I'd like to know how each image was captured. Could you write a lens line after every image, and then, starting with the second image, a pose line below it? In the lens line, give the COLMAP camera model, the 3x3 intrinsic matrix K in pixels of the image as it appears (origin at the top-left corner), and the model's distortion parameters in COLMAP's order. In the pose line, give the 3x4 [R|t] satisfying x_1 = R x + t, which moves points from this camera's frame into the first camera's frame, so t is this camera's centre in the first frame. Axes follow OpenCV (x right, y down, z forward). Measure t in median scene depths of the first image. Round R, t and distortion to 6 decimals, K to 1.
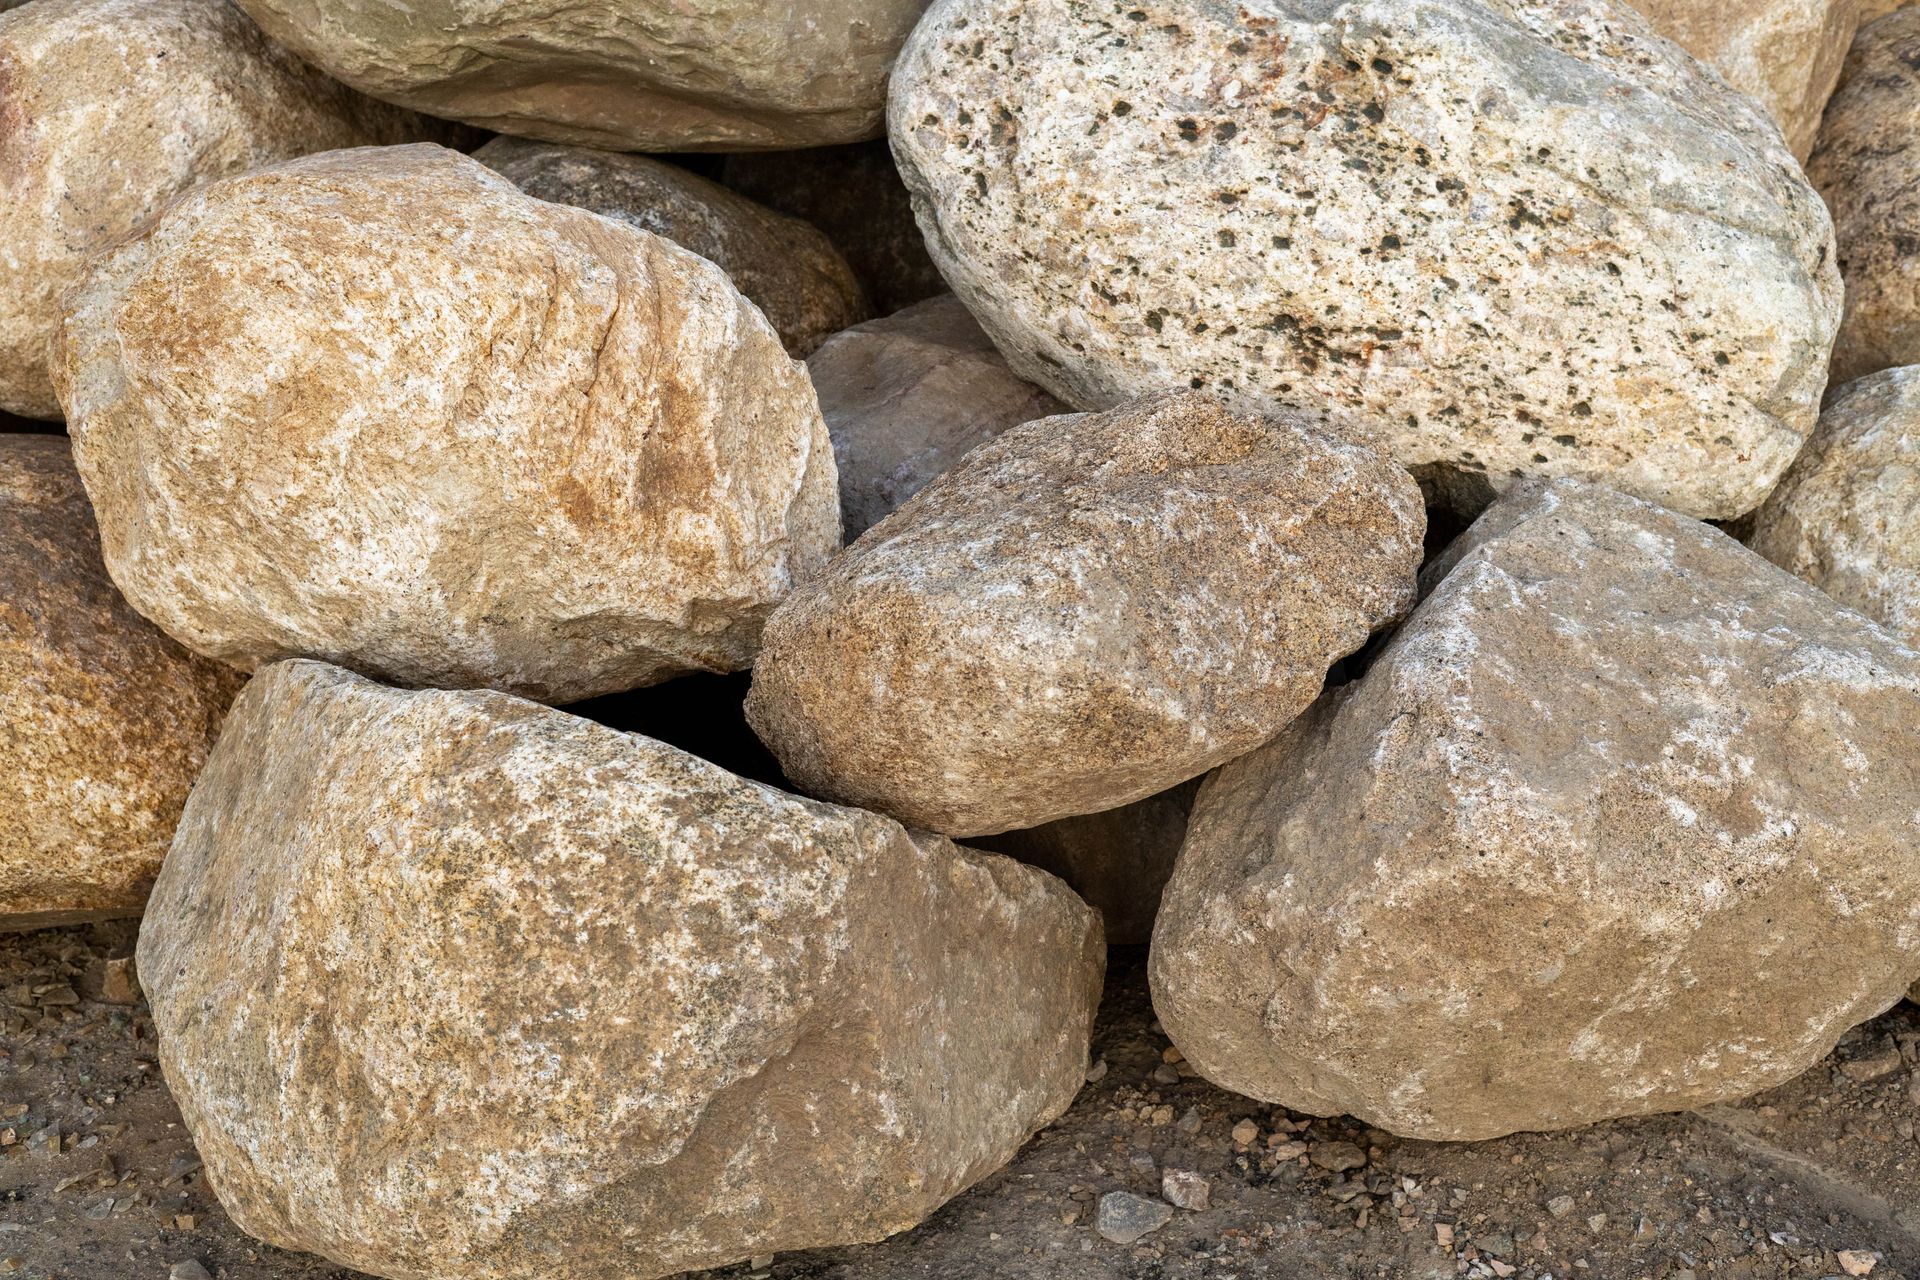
lens RADIAL K [[2824.4, 0, 959.2], [0, 2824.4, 686.0], [0, 0, 1]] dist [0.008709, 0.026414]
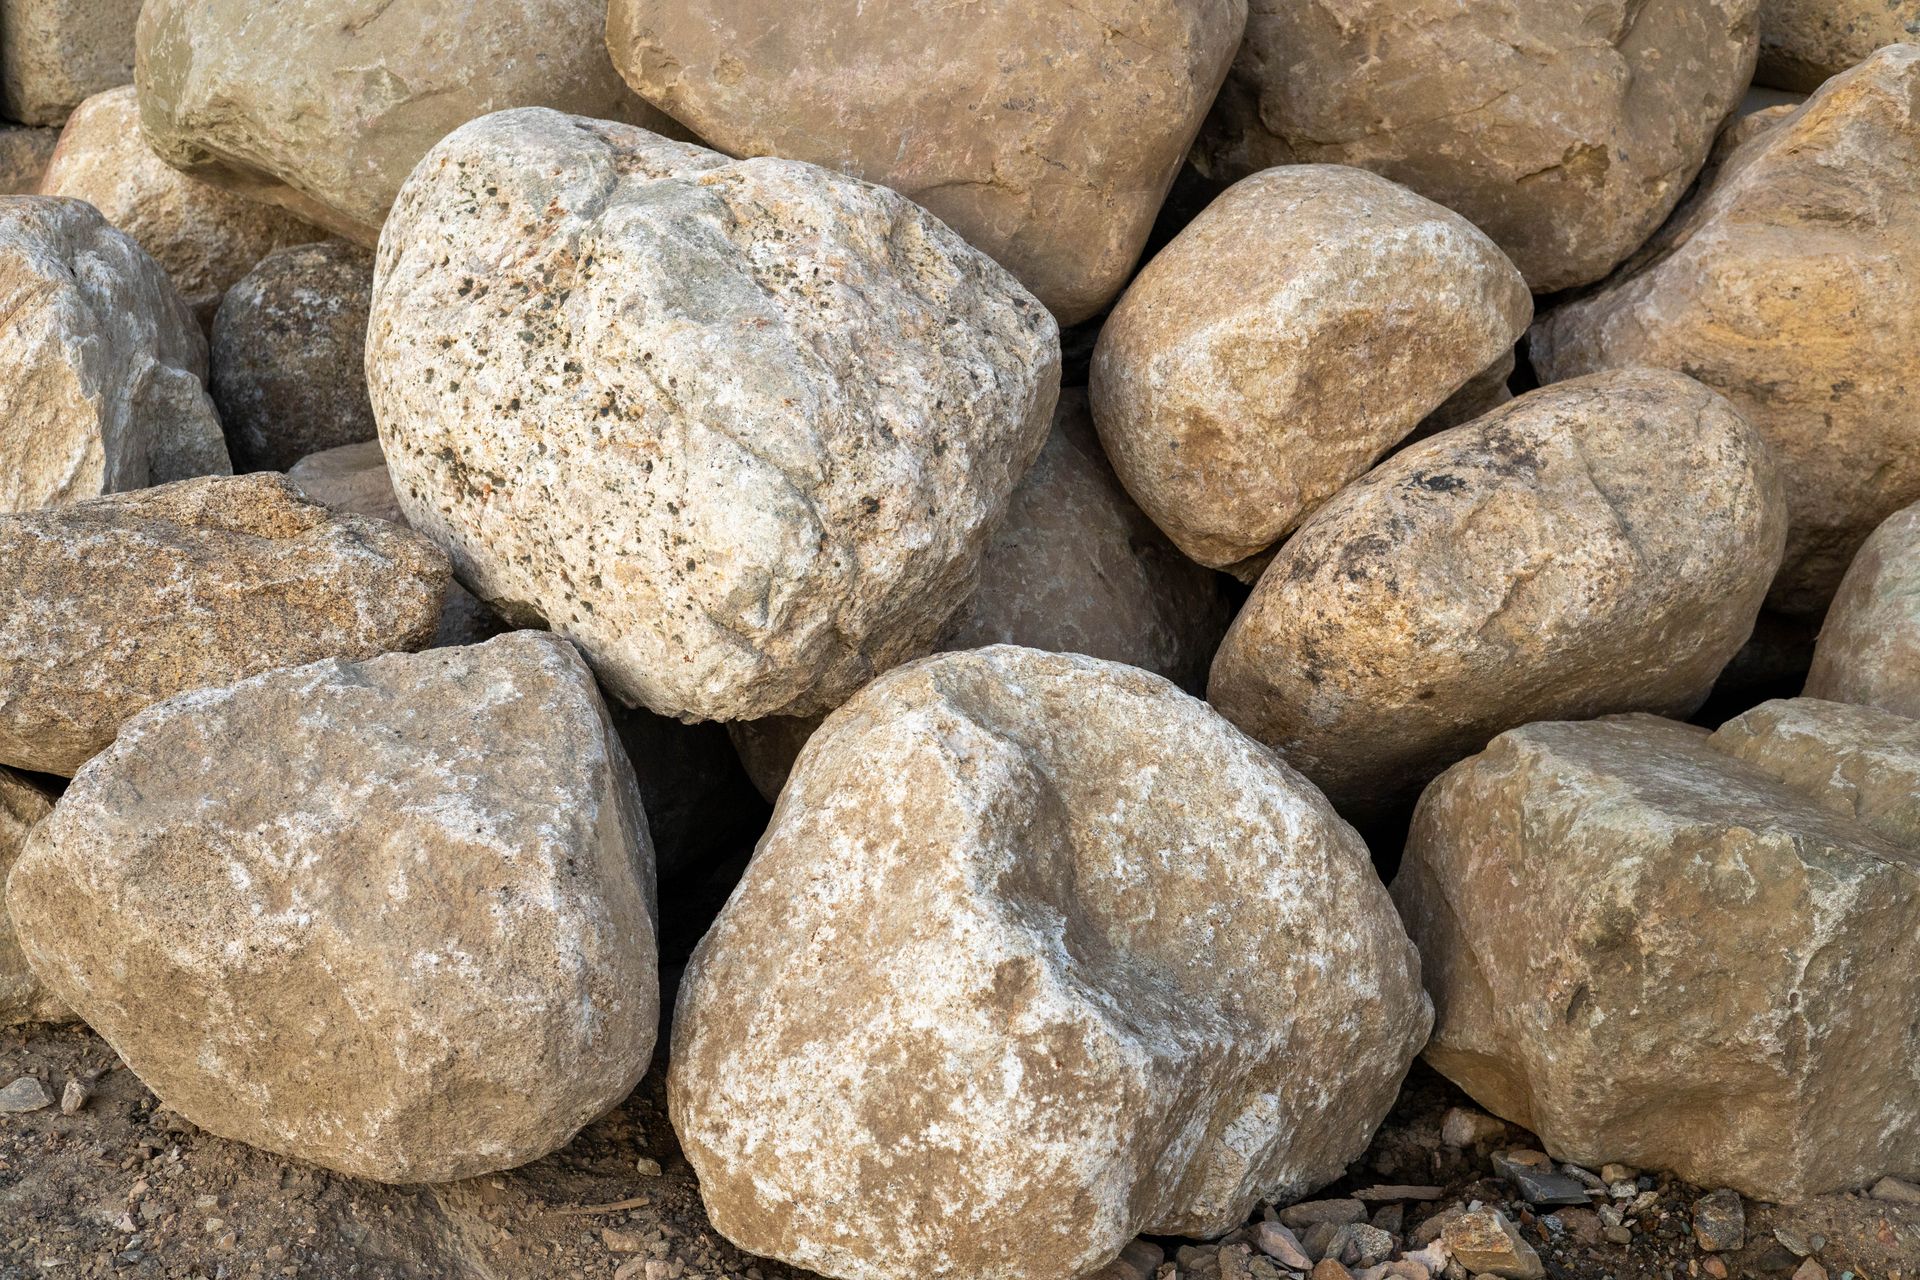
lens RADIAL K [[2824.4, 0, 959.2], [0, 2824.4, 686.0], [0, 0, 1]] dist [0.008709, 0.026414]
pose [[0.776534, 0.251114, -0.577872, 0.989952], [-0.295512, 0.955170, 0.017963, -0.121167], [0.556477, 0.156819, 0.815930, 0.174448]]
